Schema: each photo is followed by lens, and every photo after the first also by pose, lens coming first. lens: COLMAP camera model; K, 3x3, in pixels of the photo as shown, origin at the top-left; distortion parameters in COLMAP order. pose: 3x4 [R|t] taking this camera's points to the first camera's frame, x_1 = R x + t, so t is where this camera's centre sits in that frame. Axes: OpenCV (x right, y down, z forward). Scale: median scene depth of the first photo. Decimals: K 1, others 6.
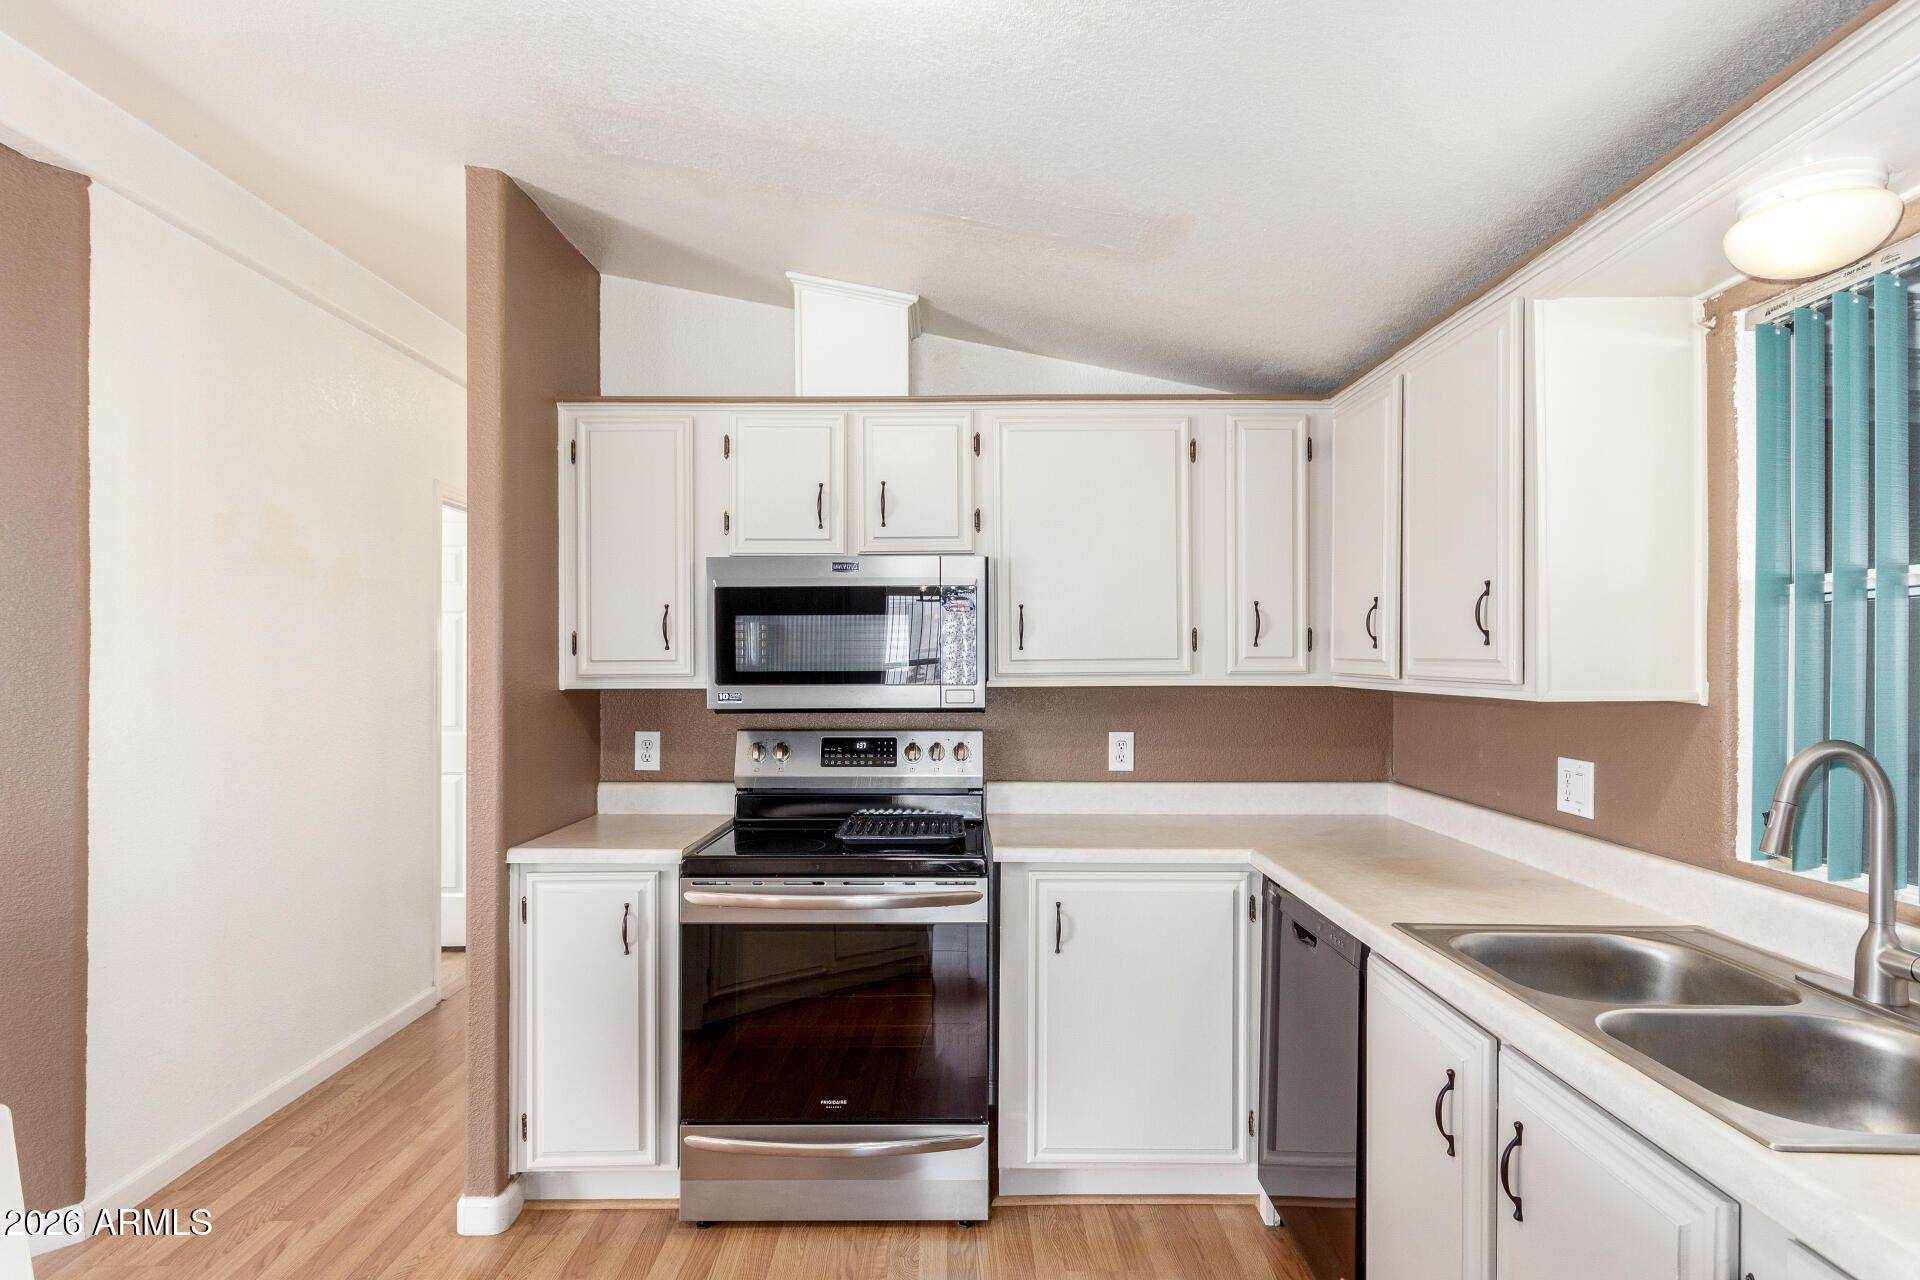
lens RADIAL K [[1012.4, 0, 961.0], [0, 1012.4, 656.1], [0, 0, 1]] dist [-0.000630, -0.000431]
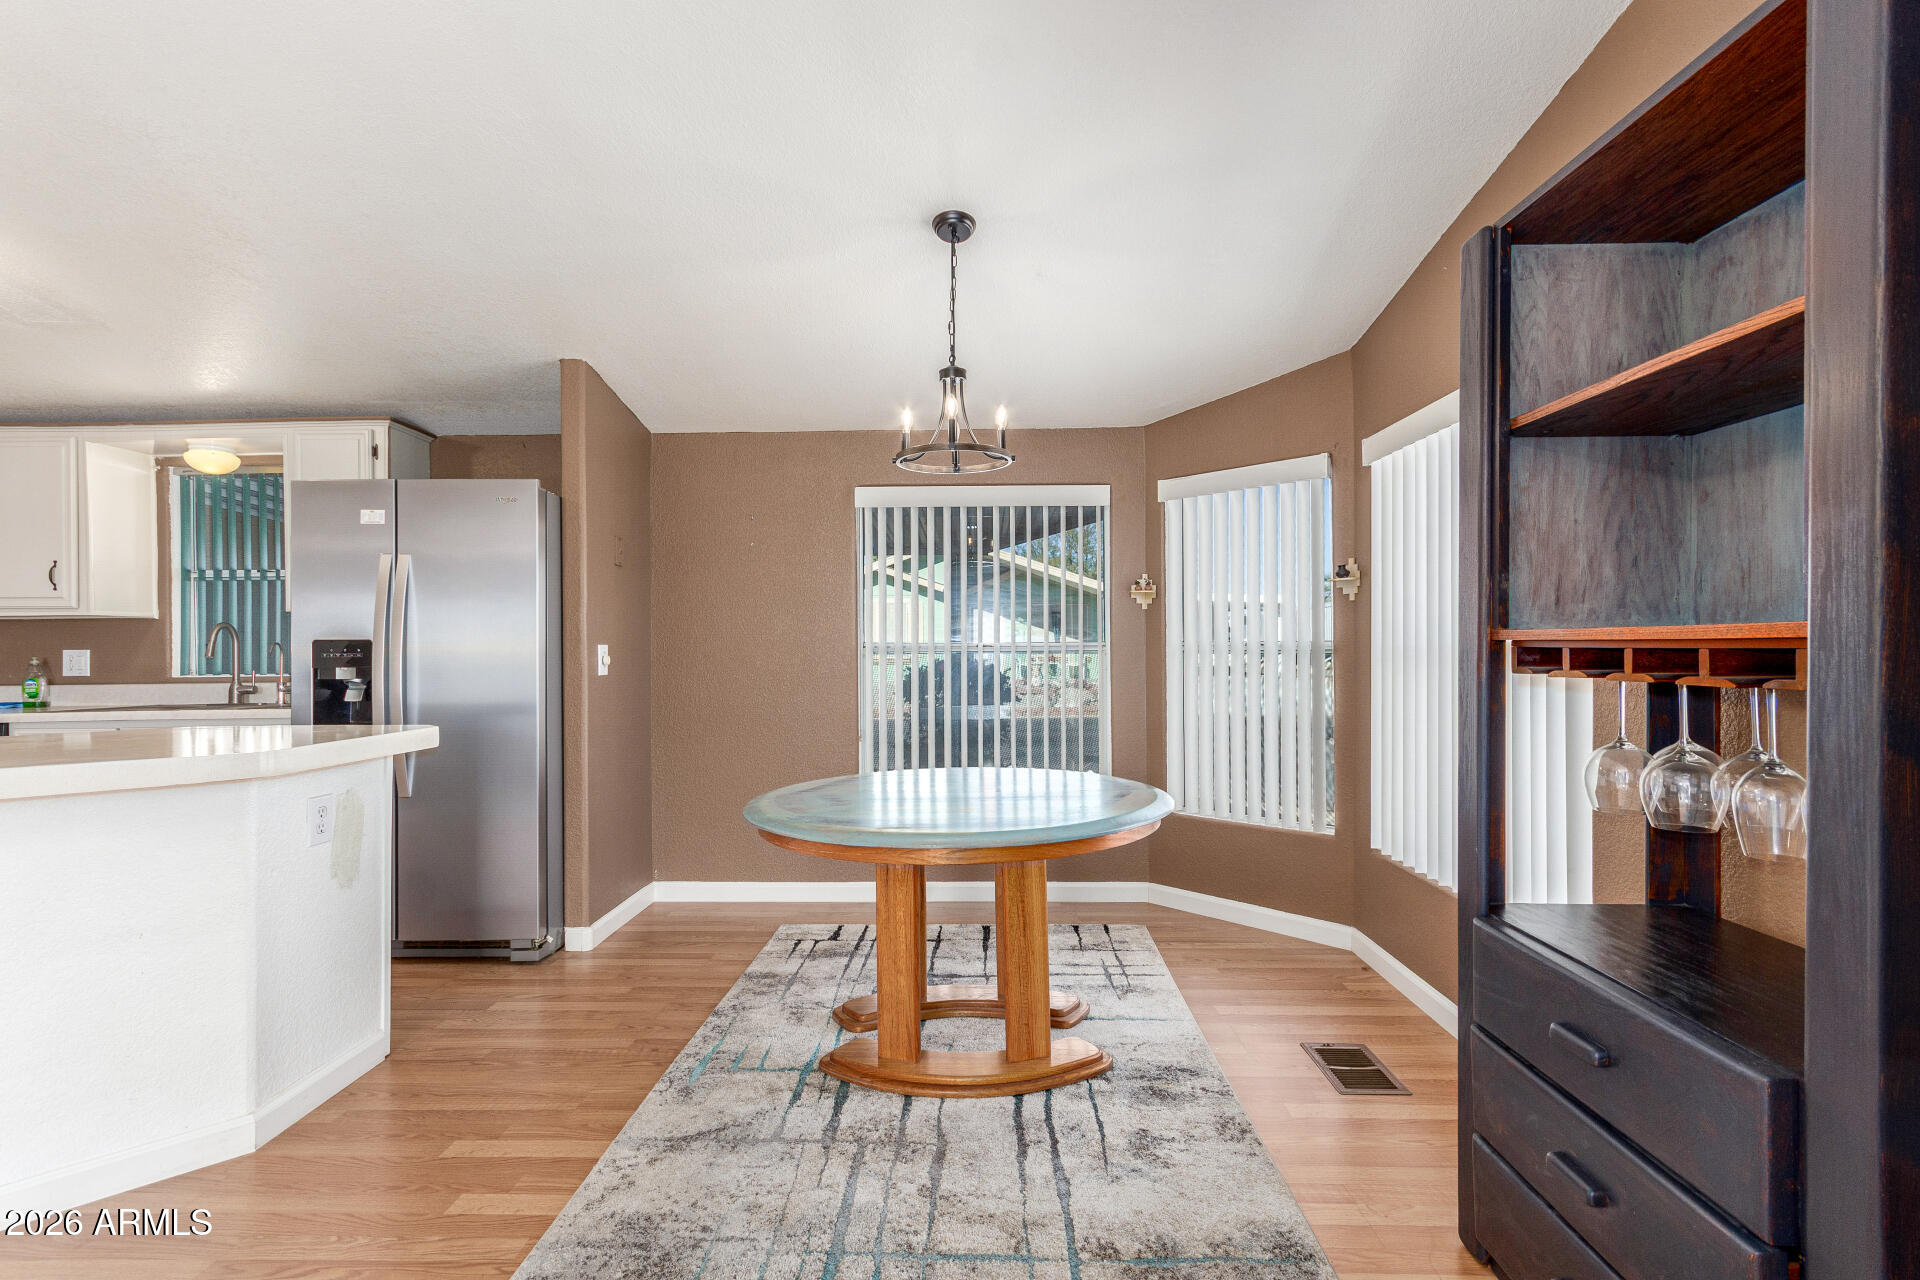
lens RADIAL K [[910.3, 0, 960.0], [0, 910.3, 646.8], [0, 0, 1]] dist [-0.001028, -0.000174]
pose [[0.039357, -0.003375, 0.999220, -1.450941], [0.006797, 0.999972, 0.003110, 0.125384], [-0.999202, 0.006669, 0.039379, -1.088216]]
